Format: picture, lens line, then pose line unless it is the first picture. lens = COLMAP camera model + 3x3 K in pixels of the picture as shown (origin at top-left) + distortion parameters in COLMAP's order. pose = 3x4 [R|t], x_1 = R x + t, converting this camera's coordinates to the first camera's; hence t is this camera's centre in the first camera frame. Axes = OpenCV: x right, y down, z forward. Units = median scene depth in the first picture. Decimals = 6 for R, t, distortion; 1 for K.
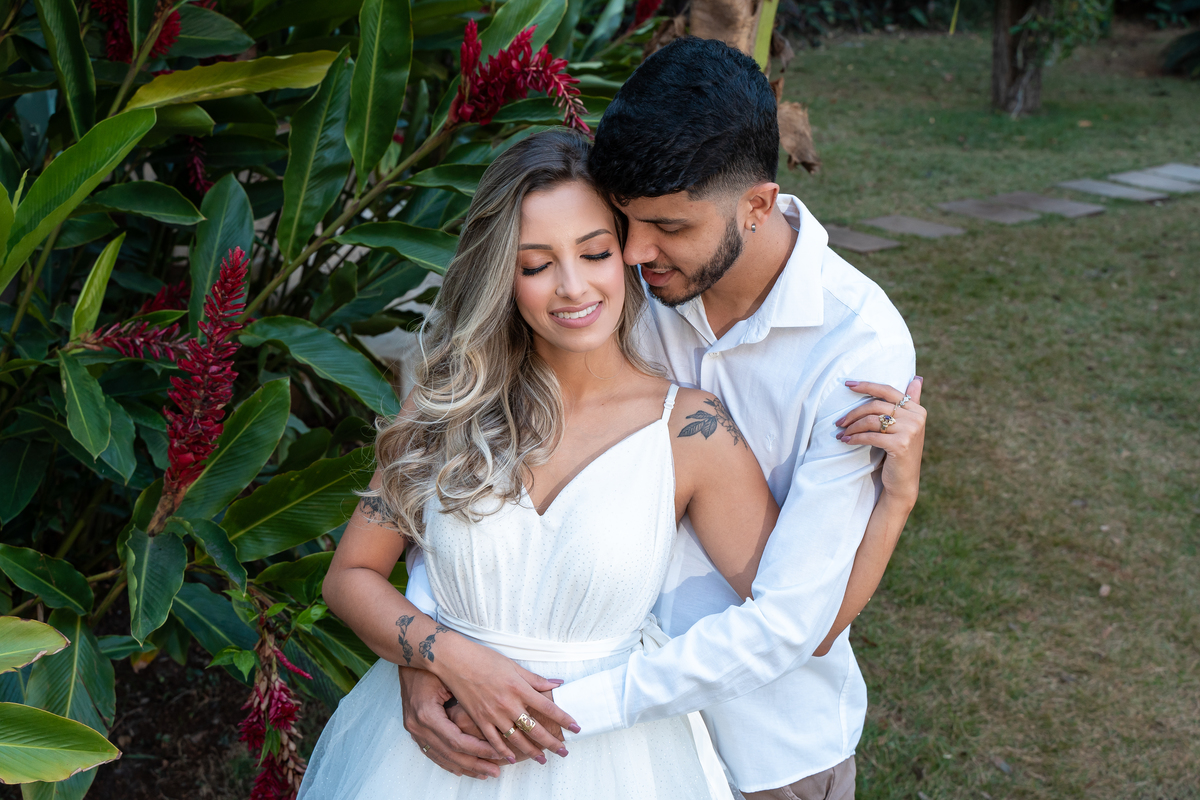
lens RADIAL K [[1585.7, 0, 592.9], [0, 1585.7, 404.4], [0, 0, 1]] dist [0.065774, 0.000000]
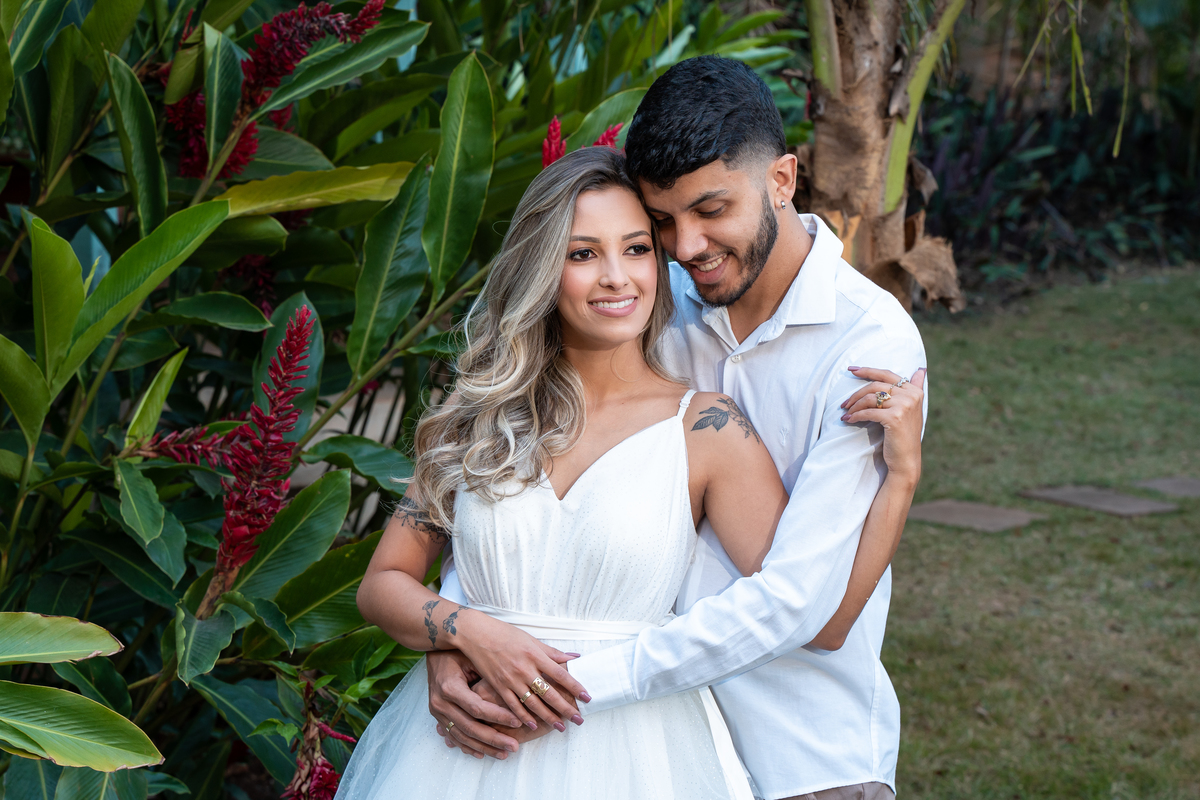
lens RADIAL K [[2196.5, 0, 597.6], [0, 2196.5, 410.4], [0, 0, 1]] dist [0.334661, 0.000000]
pose [[0.994862, 0.001055, -0.101231, 0.081564], [-0.018727, 0.984606, -0.173780, 0.155188], [0.099489, 0.174783, 0.979568, -0.261180]]
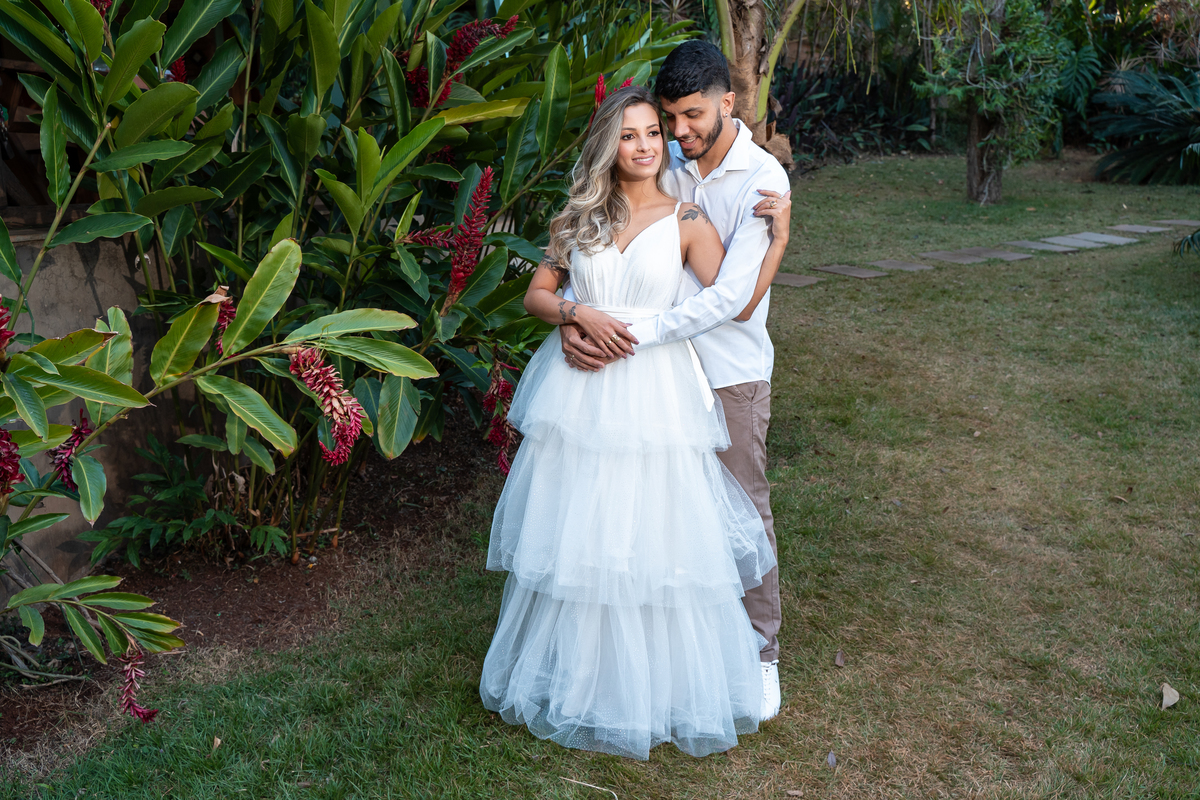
lens RADIAL K [[1155.0, 0, 580.8], [0, 1155.0, 404.9], [0, 0, 1]] dist [-0.029908, 0.000000]
pose [[0.994792, 0.007709, -0.101639, 0.045304], [-0.010797, 0.999495, -0.029873, 0.198001], [0.101357, 0.030815, 0.994373, -0.383695]]
